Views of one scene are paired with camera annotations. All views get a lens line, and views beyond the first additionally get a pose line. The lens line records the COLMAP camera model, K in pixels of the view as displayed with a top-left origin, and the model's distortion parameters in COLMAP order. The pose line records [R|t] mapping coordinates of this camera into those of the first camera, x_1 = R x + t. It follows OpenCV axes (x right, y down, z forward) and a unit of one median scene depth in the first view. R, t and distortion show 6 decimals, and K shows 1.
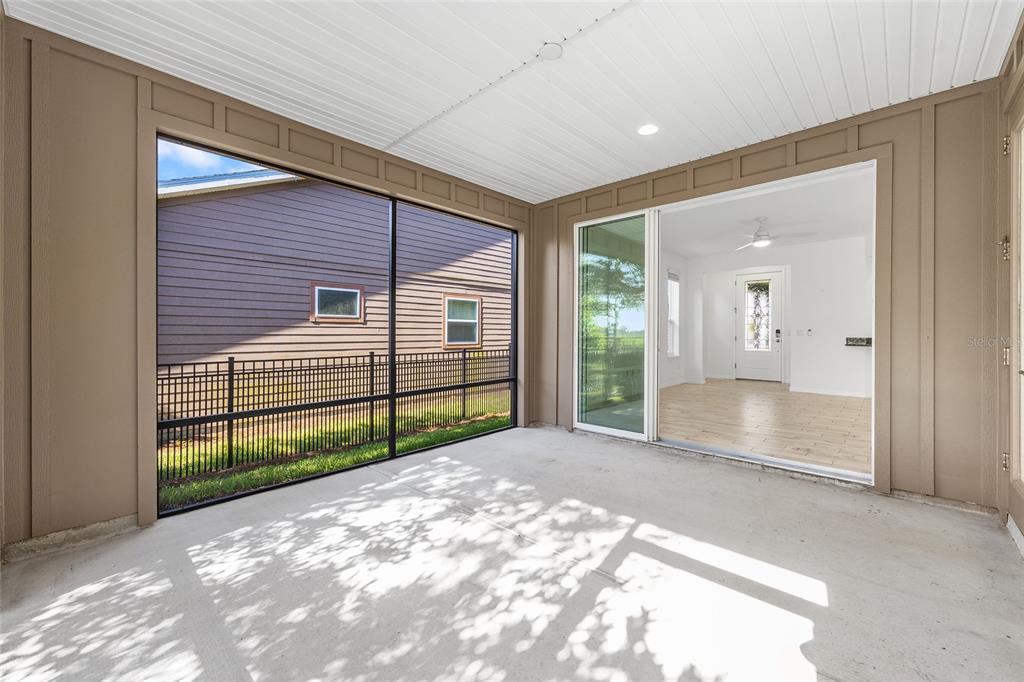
lens RADIAL K [[414.9, 0, 514.4], [0, 414.9, 334.3], [0, 0, 1]] dist [-0.000006, 0.000122]
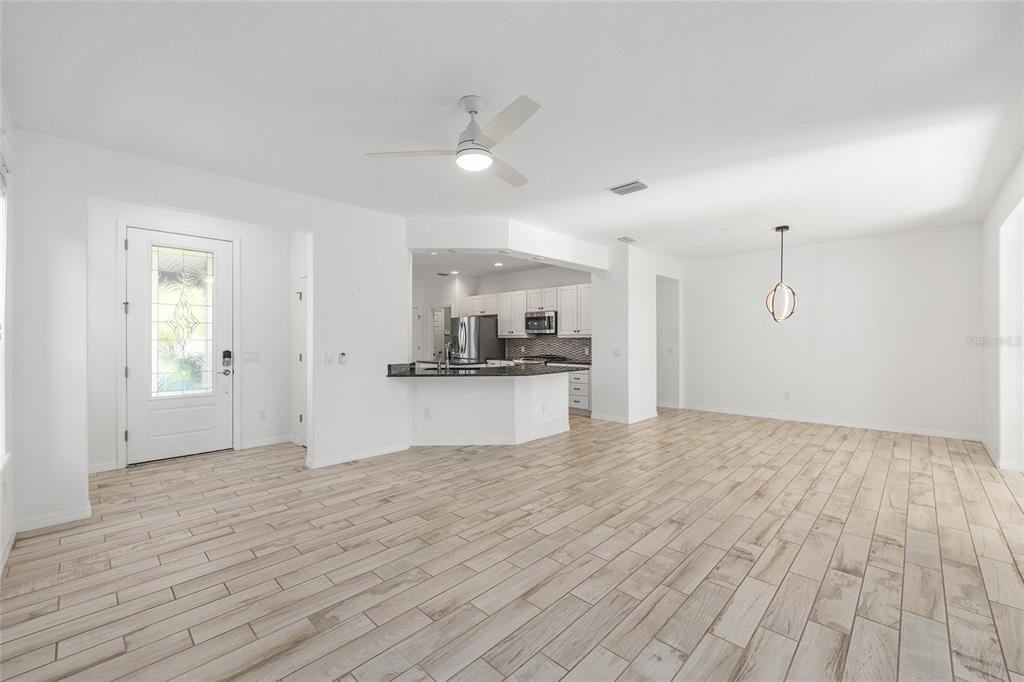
lens RADIAL K [[417.4, 0, 514.7], [0, 417.4, 338.2], [0, 0, 1]] dist [-0.002058, 0.000088]
pose [[0.014430, 0.006504, 0.999875, 0.384888], [0.004055, 0.999970, -0.006563, -0.076306], [-0.999888, 0.004149, 0.014404, 2.127740]]
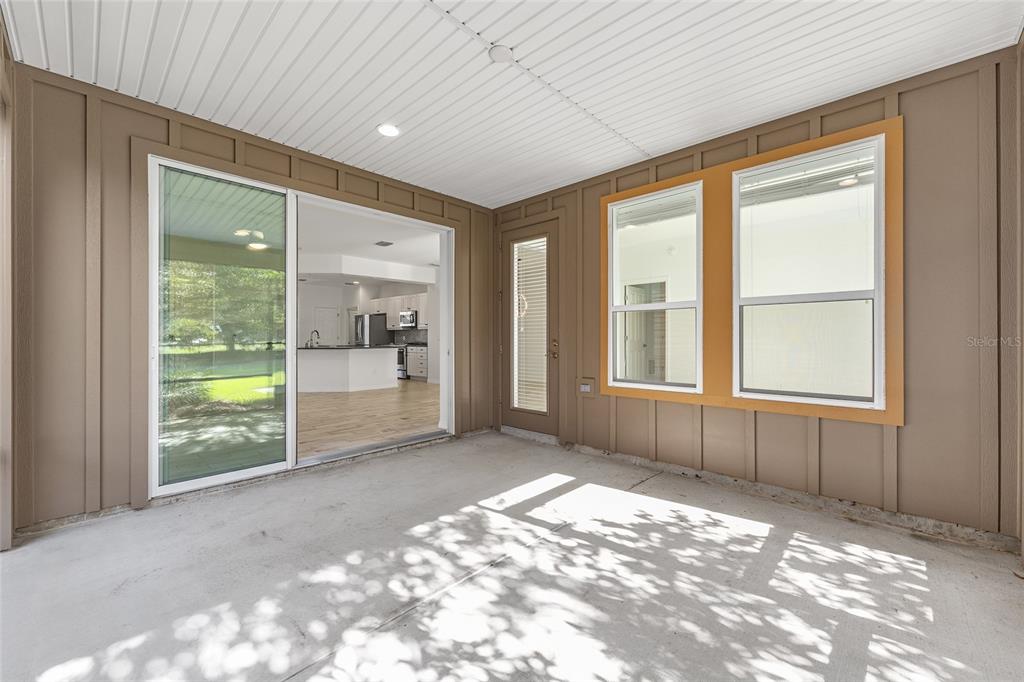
lens RADIAL K [[417.4, 0, 514.7], [0, 417.4, 338.2], [0, 0, 1]] dist [-0.002058, 0.000088]
pose [[-0.005925, 0.001440, 0.999981, -0.882641], [0.006562, 0.999977, -0.001401, 0.001851], [-0.999961, 0.006553, -0.005934, 0.944538]]
